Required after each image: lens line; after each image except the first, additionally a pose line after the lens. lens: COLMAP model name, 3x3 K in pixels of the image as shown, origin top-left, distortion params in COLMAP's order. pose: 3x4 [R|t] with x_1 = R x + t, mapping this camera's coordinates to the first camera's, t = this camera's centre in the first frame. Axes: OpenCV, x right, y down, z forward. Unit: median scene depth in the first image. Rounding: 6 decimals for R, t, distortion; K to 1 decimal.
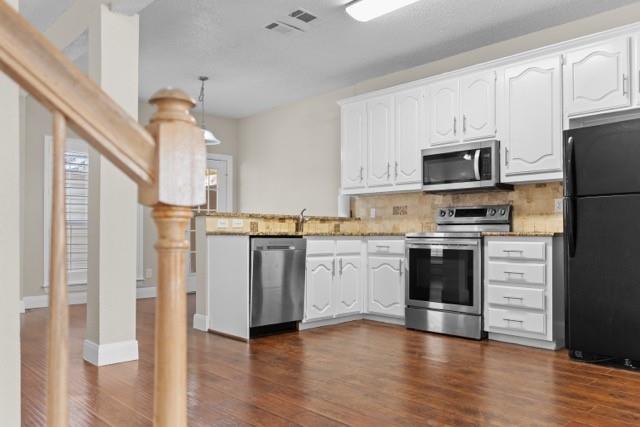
lens RADIAL K [[491.5, 0, 320.0], [0, 491.5, 213.5], [0, 0, 1]] dist [-0.007781, -0.000976]
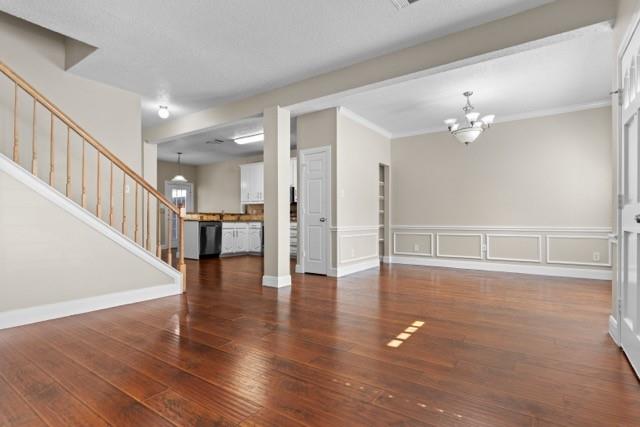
lens RADIAL K [[324.8, 0, 320.0], [0, 324.8, 213.5], [0, 0, 1]] dist [0.000575, -0.000032]
pose [[0.982880, 0.002444, 0.184228, 0.150049], [-0.005834, 0.999823, 0.017863, -0.027471], [-0.184152, -0.018632, 0.982721, -0.726970]]
